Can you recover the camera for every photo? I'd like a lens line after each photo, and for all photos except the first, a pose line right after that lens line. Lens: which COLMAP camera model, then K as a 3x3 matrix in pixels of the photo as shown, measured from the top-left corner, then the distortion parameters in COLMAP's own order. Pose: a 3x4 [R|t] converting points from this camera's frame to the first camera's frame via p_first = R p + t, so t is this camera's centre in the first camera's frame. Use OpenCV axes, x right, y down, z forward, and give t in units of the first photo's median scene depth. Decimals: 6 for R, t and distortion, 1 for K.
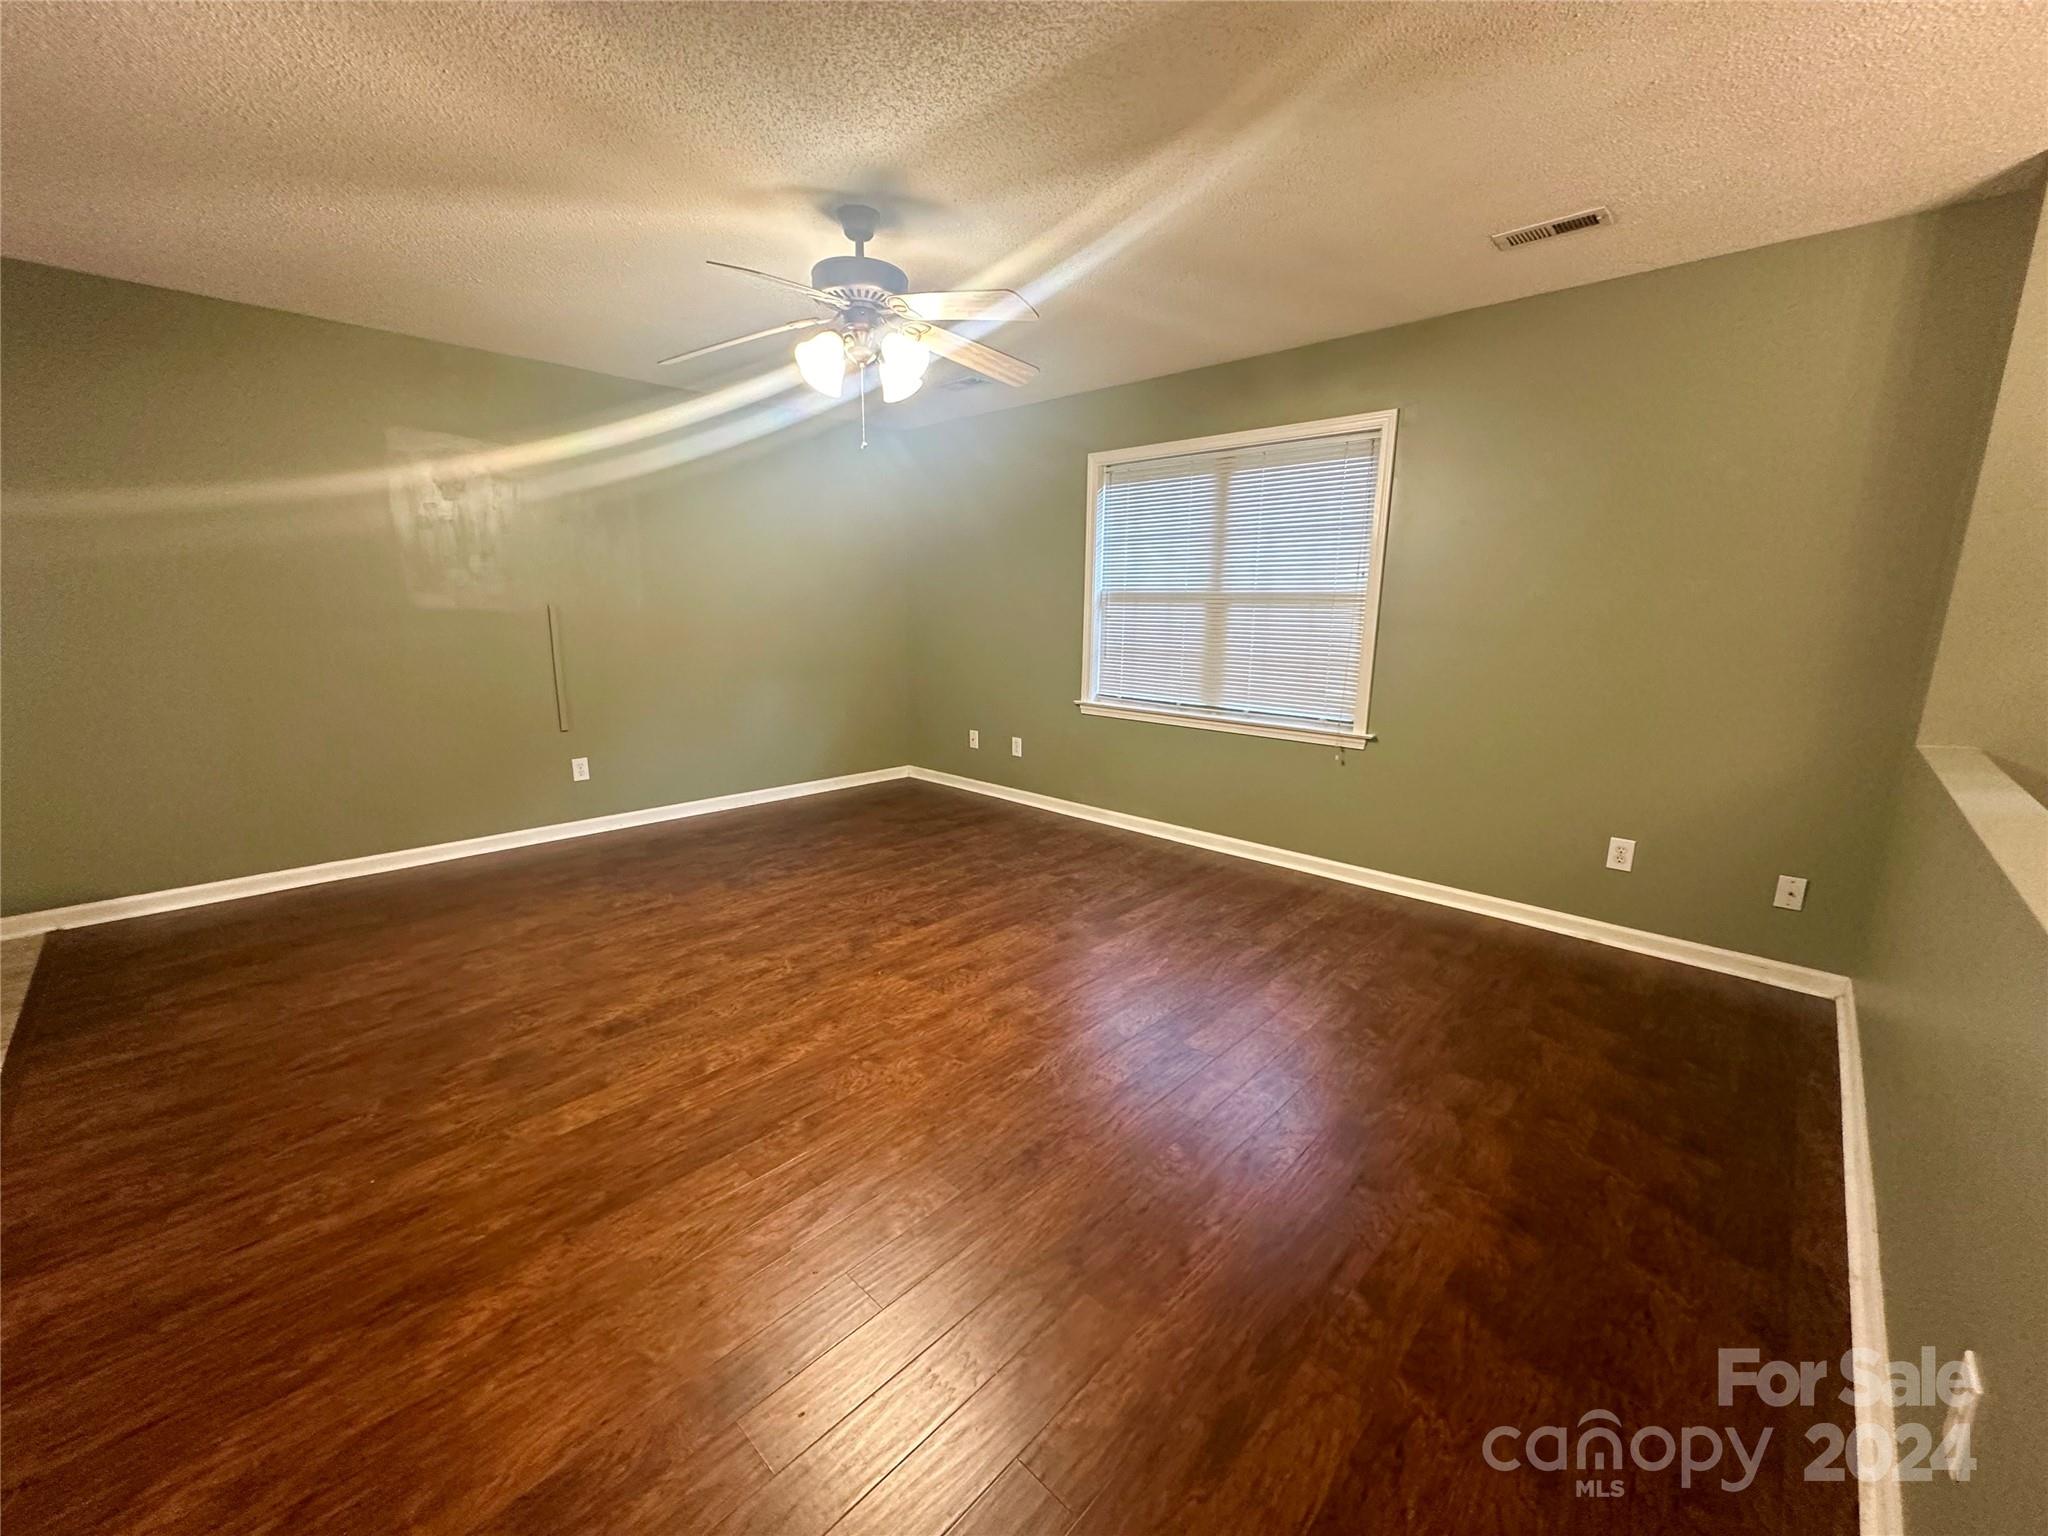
lens RADIAL K [[815.6, 0, 1022.7], [0, 815.6, 768.8], [0, 0, 1]] dist [-0.000028, 0.000207]
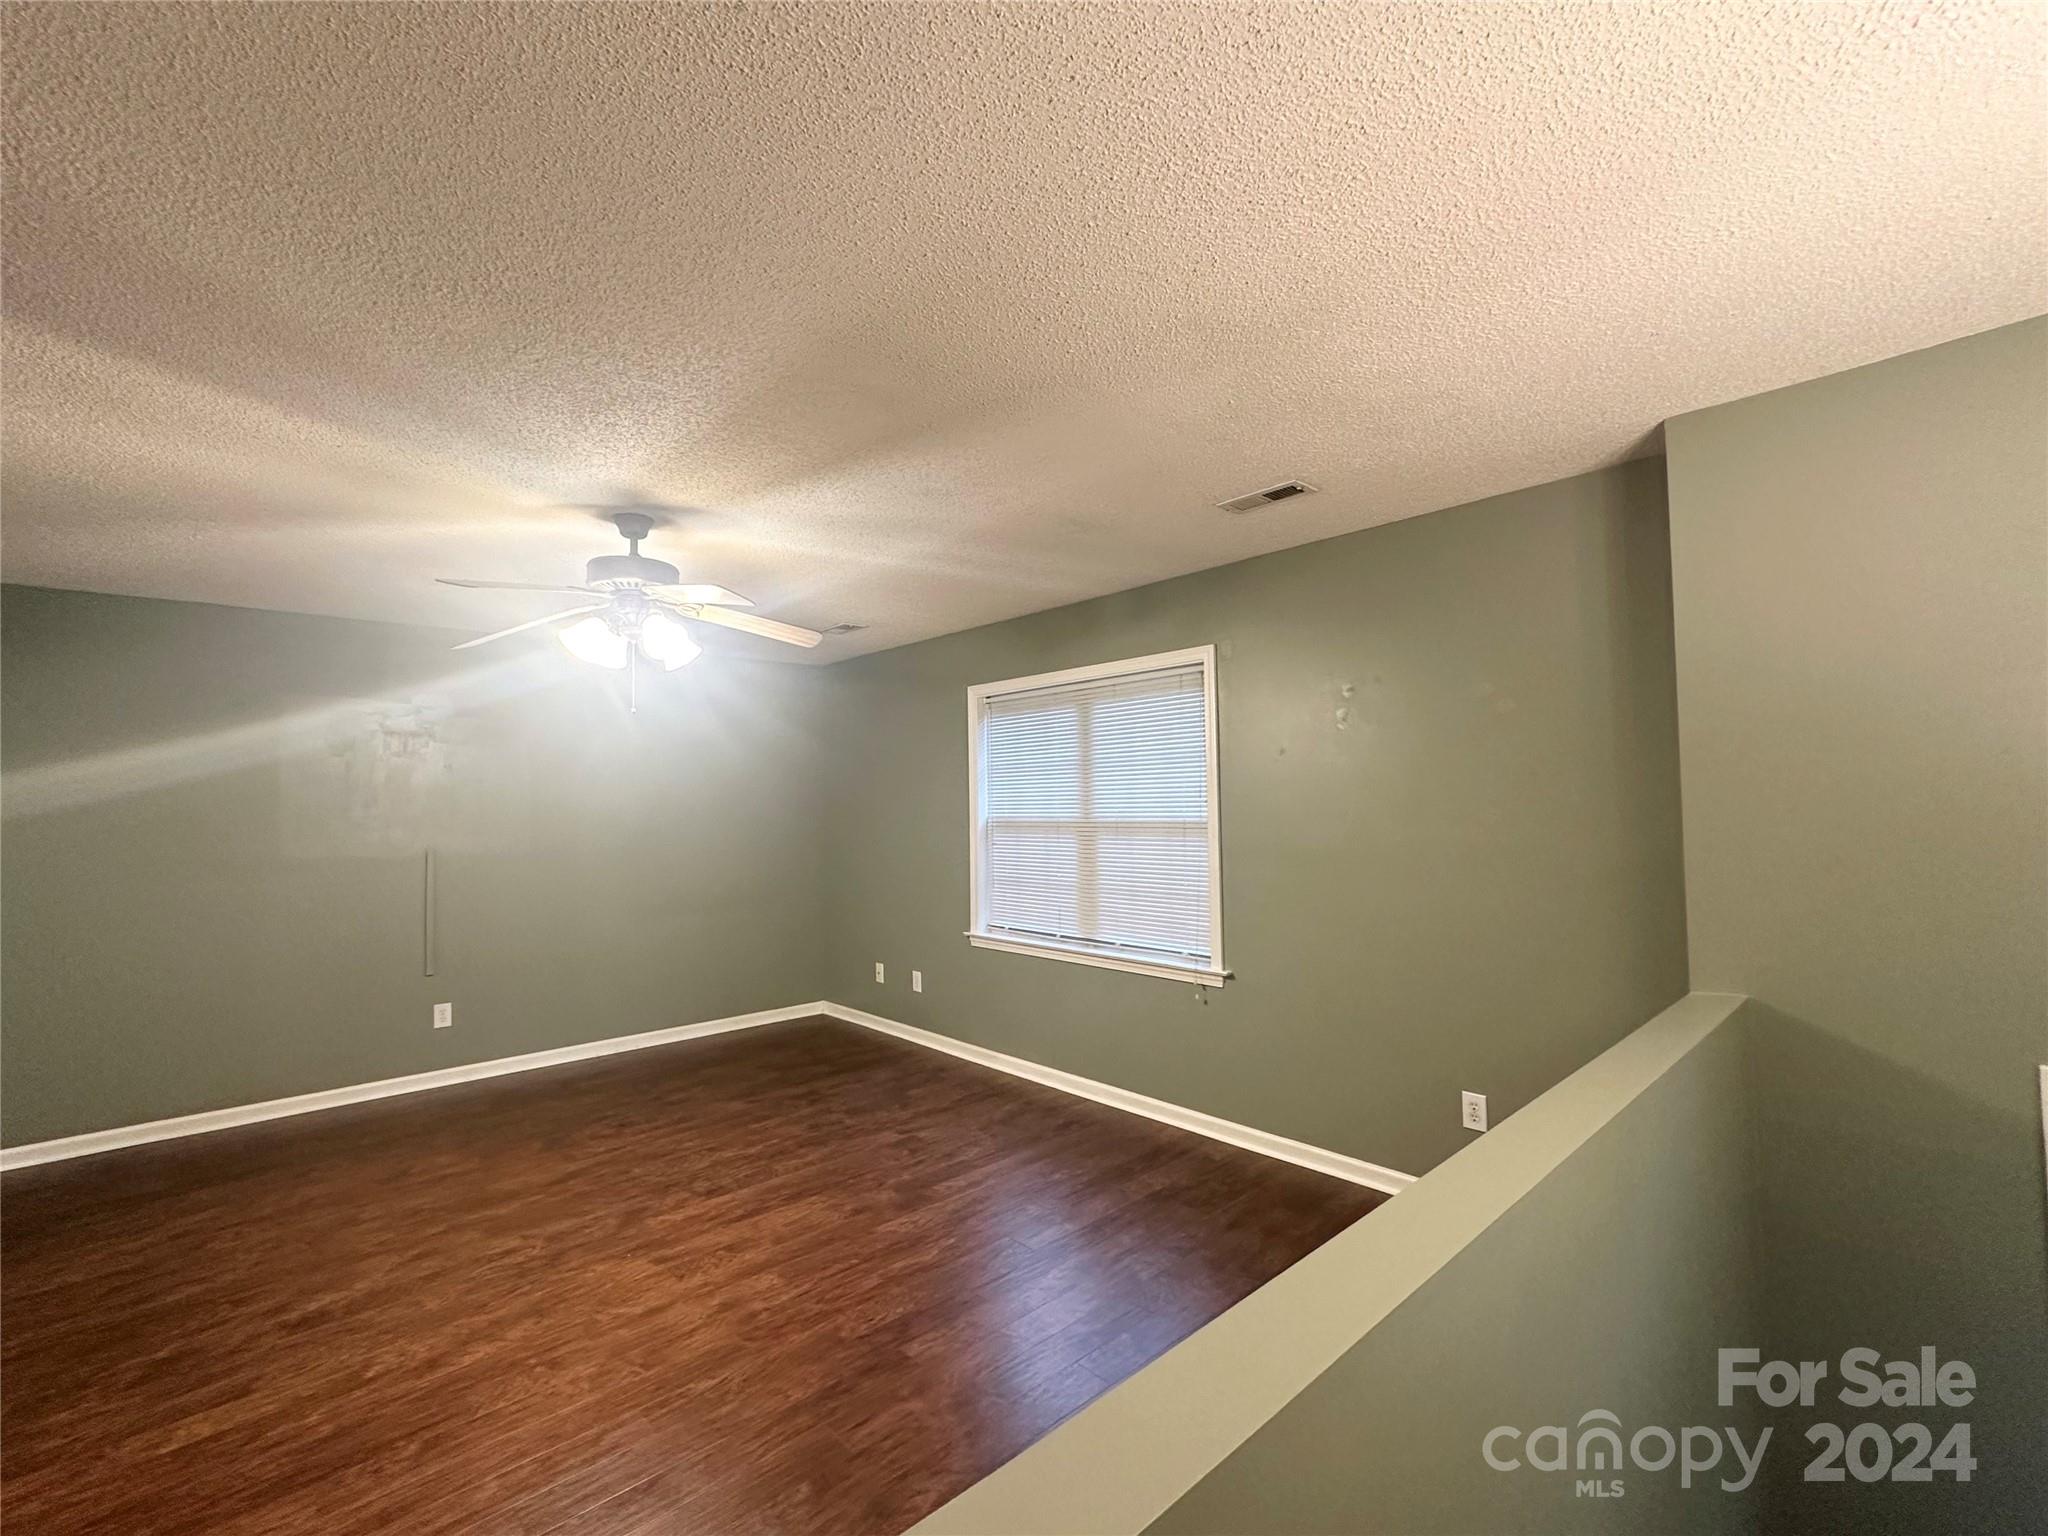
lens RADIAL K [[880.8, 0, 1019.8], [0, 880.8, 772.2], [0, 0, 1]] dist [-0.001556, 0.000743]
pose [[0.997109, -0.030894, -0.069418, 0.294840], [0.013674, 0.971654, -0.236012, -0.031706], [0.074741, 0.234381, 0.969268, -0.044499]]
